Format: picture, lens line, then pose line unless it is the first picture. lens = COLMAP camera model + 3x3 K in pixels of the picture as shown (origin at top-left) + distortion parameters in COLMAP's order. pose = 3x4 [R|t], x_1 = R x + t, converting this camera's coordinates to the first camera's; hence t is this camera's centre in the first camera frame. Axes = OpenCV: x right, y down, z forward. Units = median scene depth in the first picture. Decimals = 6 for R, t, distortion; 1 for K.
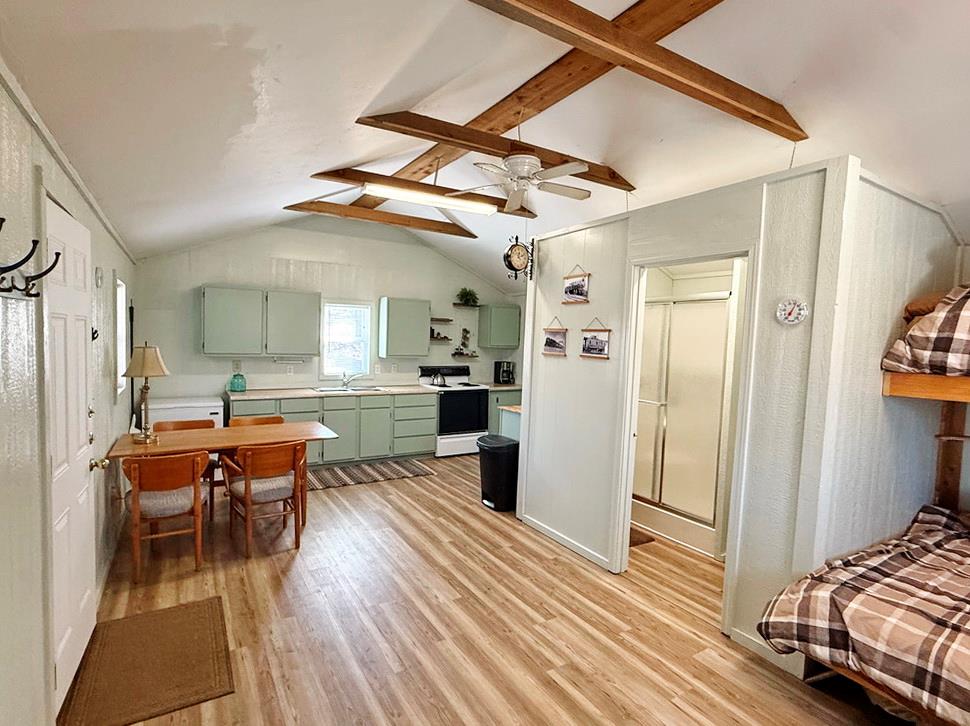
lens RADIAL K [[491.9, 0, 488.1], [0, 491.9, 363.5], [0, 0, 1]] dist [-0.001156, -0.000709]
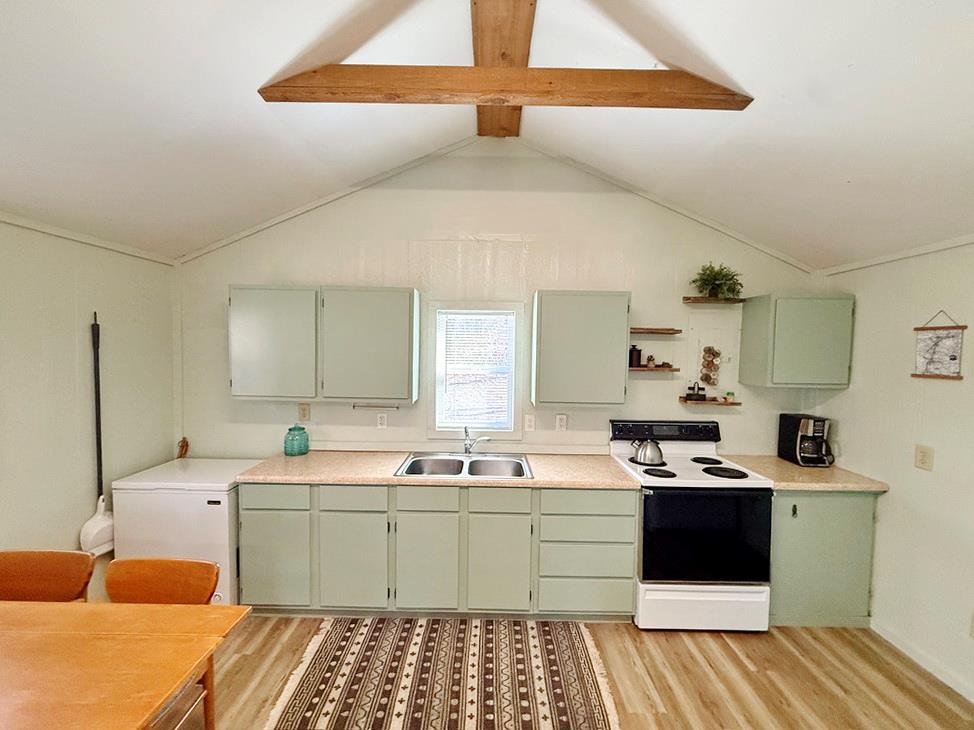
lens RADIAL K [[398.4, 0, 487.0], [0, 398.4, 365.0], [0, 0, 1]] dist [0.000983, 0.000070]
pose [[0.849225, 0.006401, -0.527992, -0.052985], [-0.018887, 0.999655, -0.018258, -0.086518], [0.527693, 0.025477, 0.849053, 1.125963]]
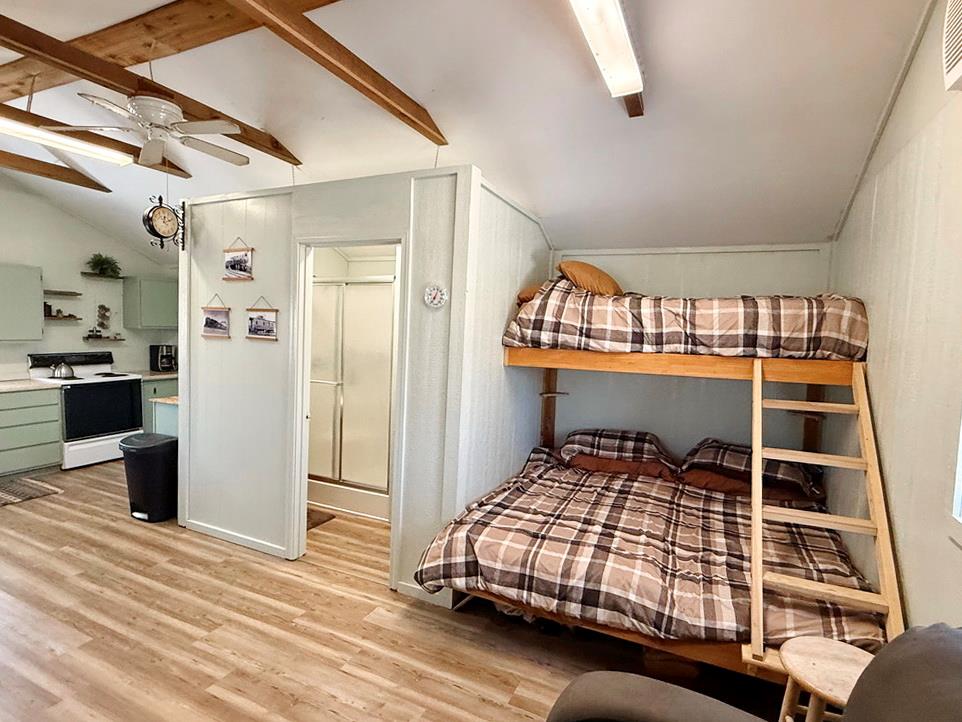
lens RADIAL K [[490.9, 0, 474.2], [0, 490.9, 362.8], [0, 0, 1]] dist [-0.000746, -0.000142]
pose [[0.838686, -0.044133, 0.542825, 0.048081], [0.022540, 0.998670, 0.046369, -0.001624], [-0.544149, -0.026654, 0.838565, -0.004206]]
